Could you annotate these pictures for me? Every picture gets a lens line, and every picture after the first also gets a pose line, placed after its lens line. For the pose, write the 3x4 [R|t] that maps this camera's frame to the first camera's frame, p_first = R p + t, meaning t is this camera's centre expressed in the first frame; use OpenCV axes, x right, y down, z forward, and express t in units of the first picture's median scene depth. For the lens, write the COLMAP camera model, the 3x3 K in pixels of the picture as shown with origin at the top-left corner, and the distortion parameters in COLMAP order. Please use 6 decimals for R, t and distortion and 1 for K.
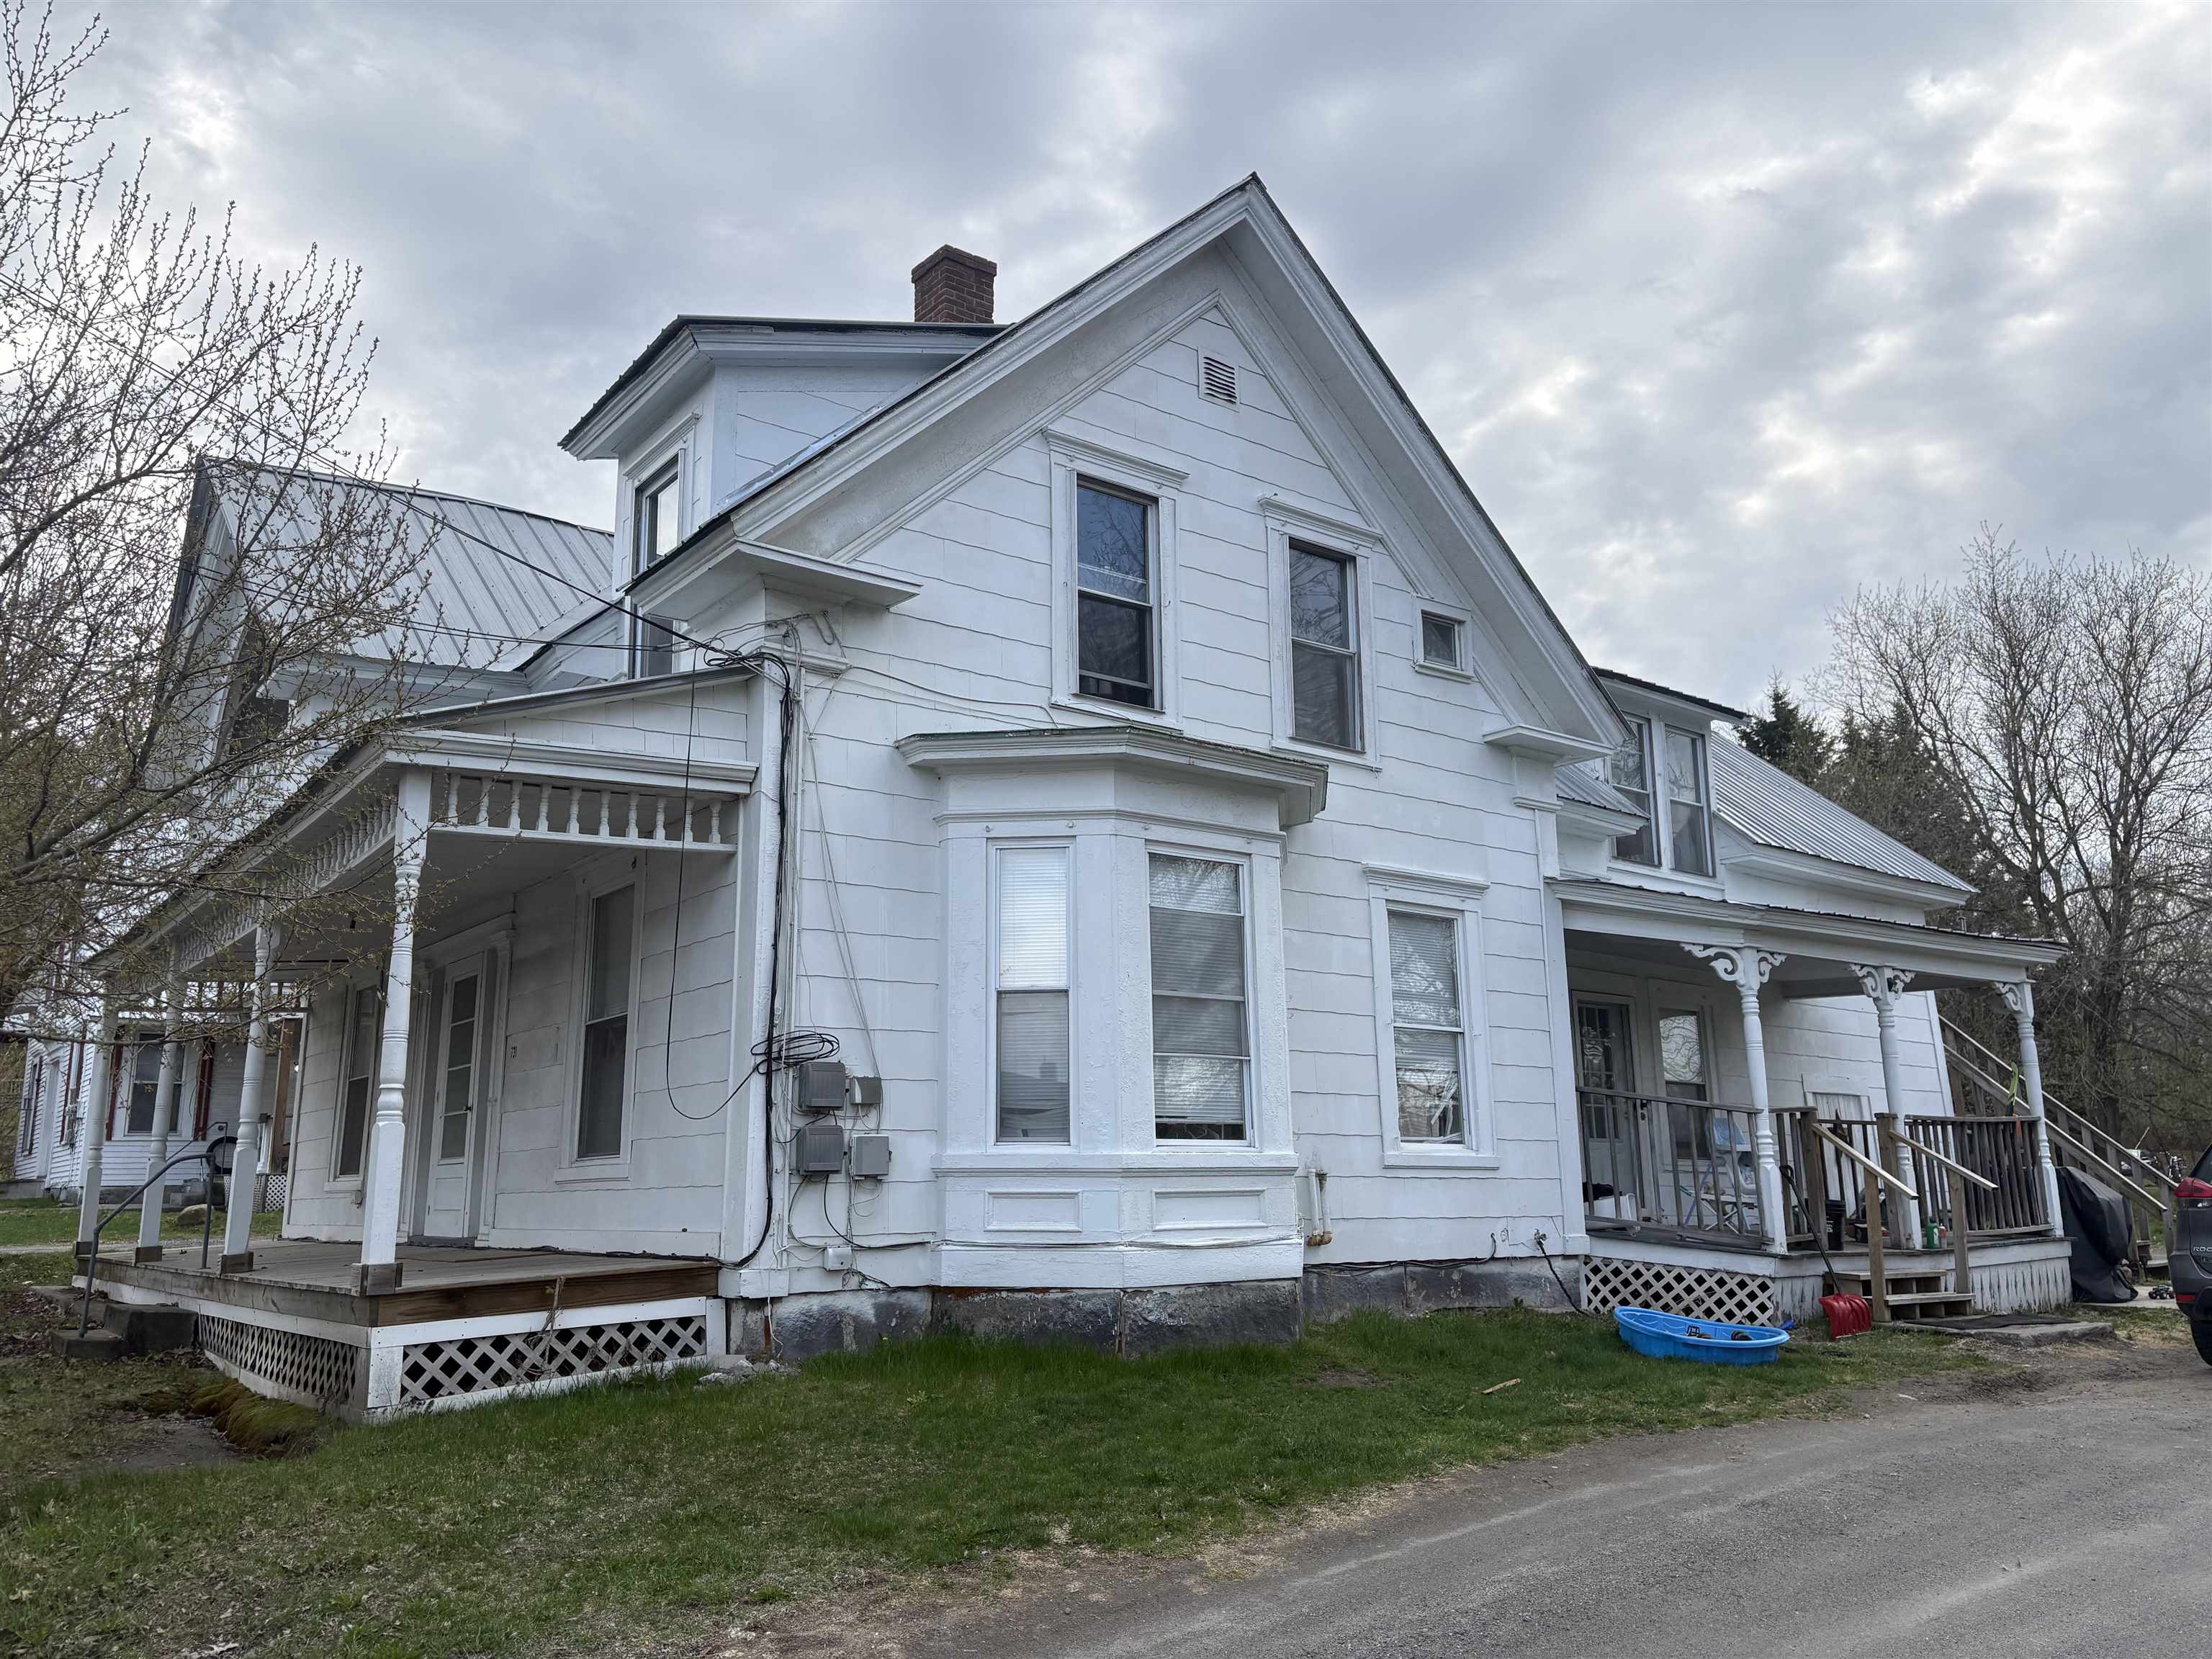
lens RADIAL K [[1702.0, 0, 1106.0], [0, 1702.0, 829.5], [0, 0, 1]] dist [0.027969, 0.010951]
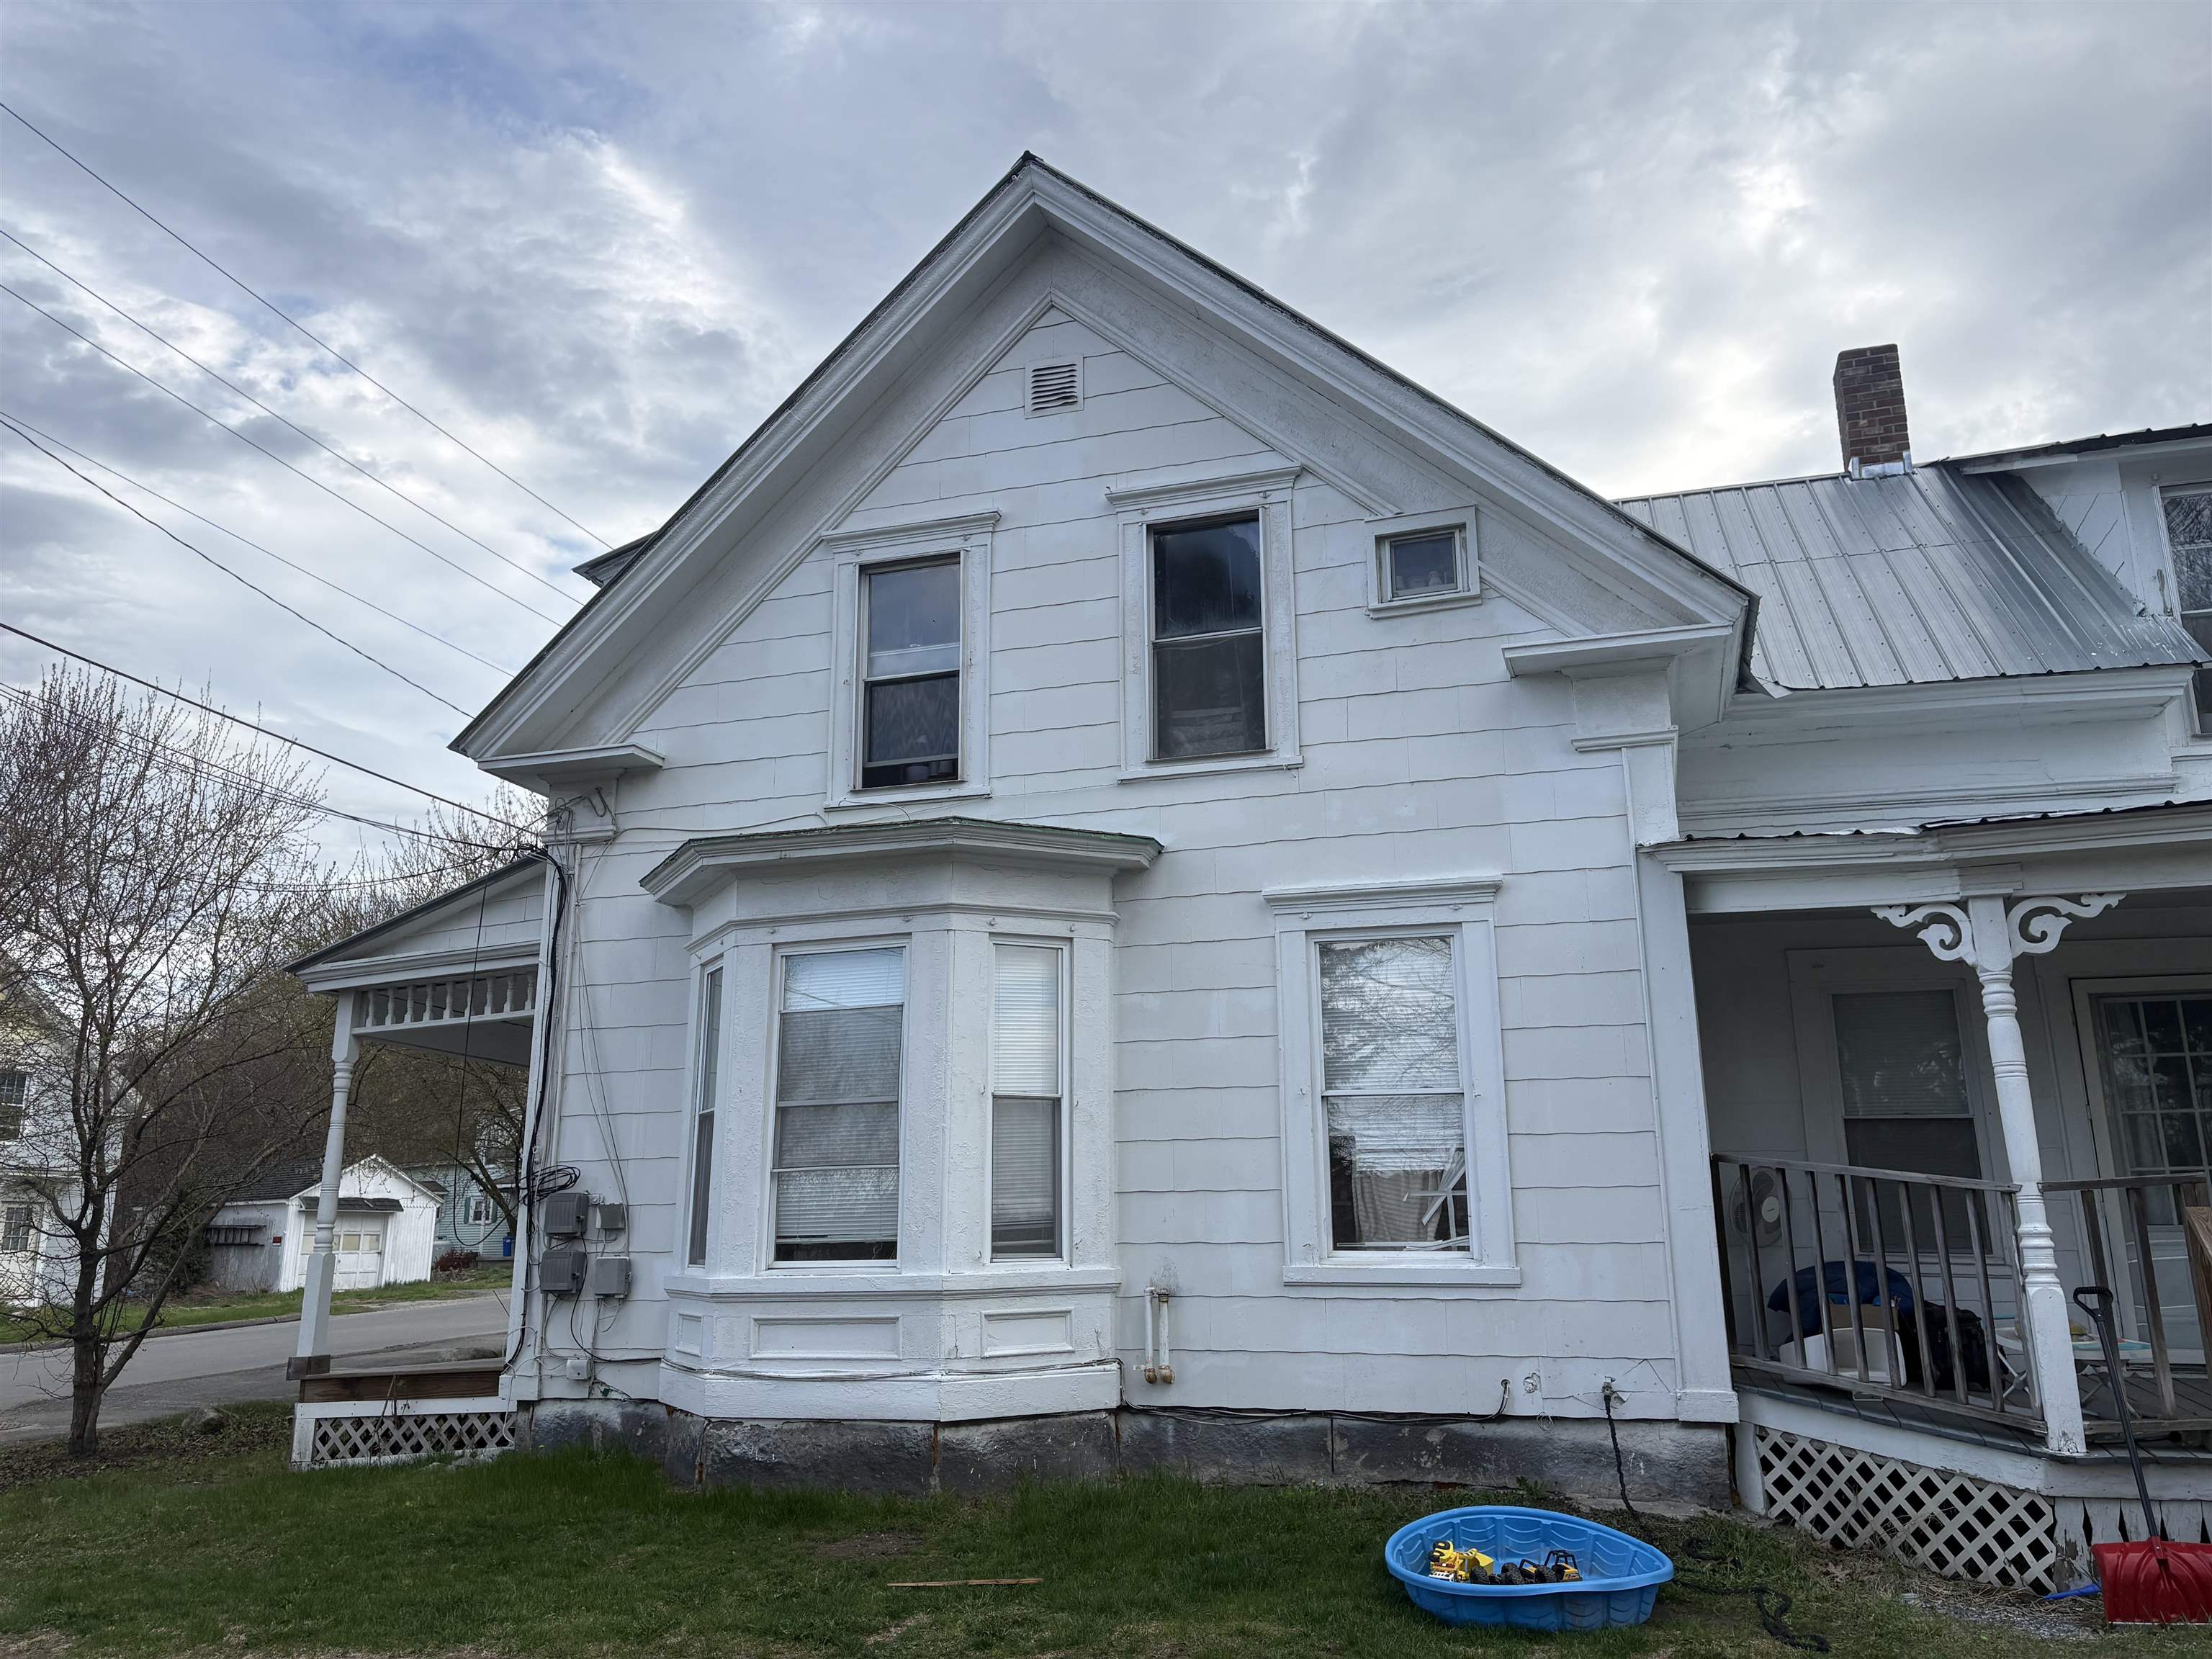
lens RADIAL K [[1702.0, 0, 1106.0], [0, 1702.0, 829.5], [0, 0, 1]] dist [0.027969, 0.010951]
pose [[0.568395, -0.194199, -0.799509, 0.816030], [0.170275, 0.978472, -0.116615, 0.077744], [0.804944, -0.069853, 0.589225, 0.524350]]
